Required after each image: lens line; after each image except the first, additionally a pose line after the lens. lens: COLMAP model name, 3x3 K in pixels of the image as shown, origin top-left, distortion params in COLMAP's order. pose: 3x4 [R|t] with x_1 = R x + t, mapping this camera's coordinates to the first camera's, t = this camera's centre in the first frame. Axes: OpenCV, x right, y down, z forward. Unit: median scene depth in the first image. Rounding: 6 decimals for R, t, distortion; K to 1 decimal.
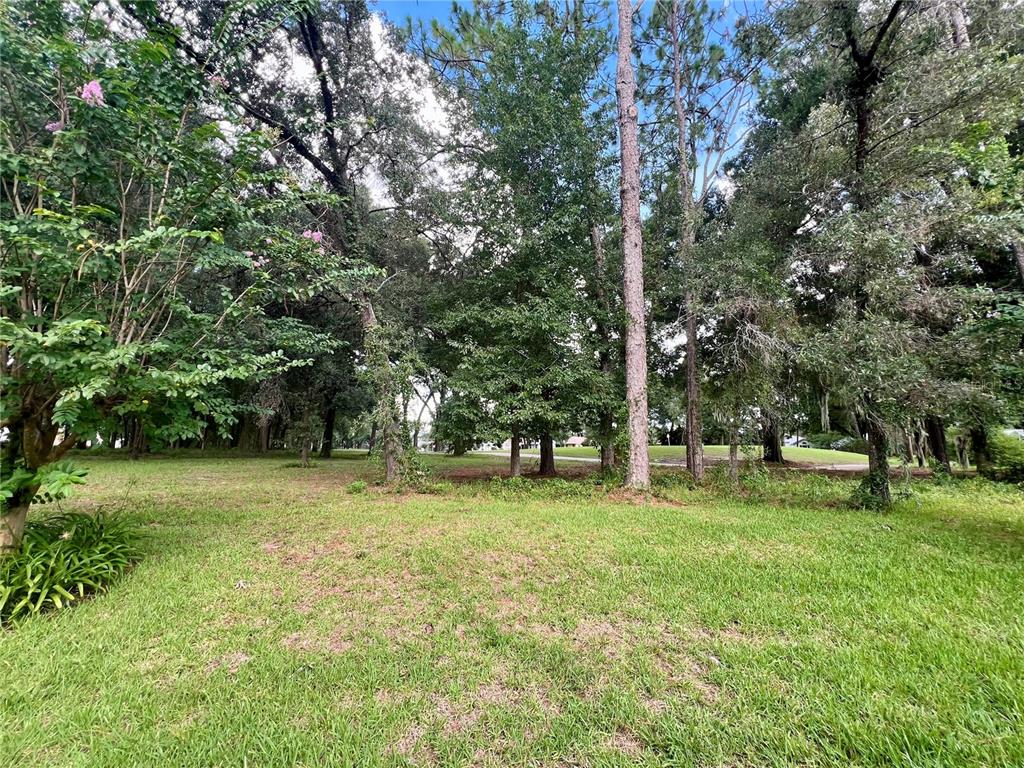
lens RADIAL K [[411.3, 0, 512.0], [0, 411.3, 384.0], [0, 0, 1]] dist [0.000061, 0.000001]
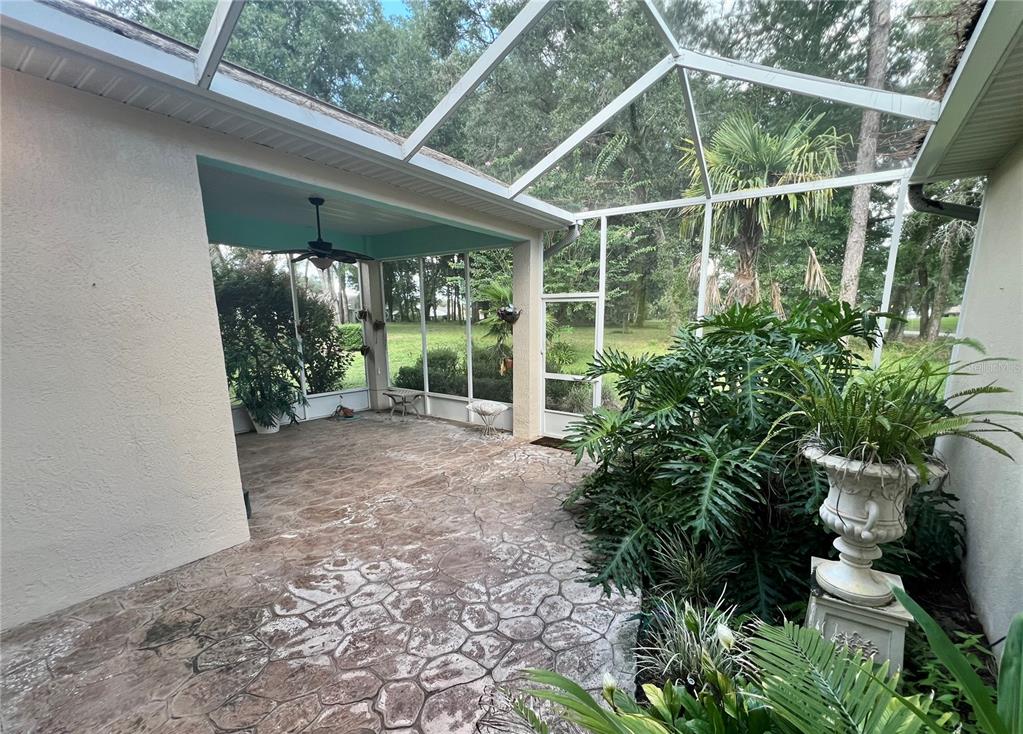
lens RADIAL K [[454.3, 0, 511.5], [0, 454.3, 367.0], [0, 0, 1]] dist [0.000021, -0.000002]
pose [[0.763299, 0.078259, -0.641287, 0.195994], [0.087671, 0.970906, 0.222836, -0.062526], [0.640069, -0.226313, 0.734231, -0.396417]]
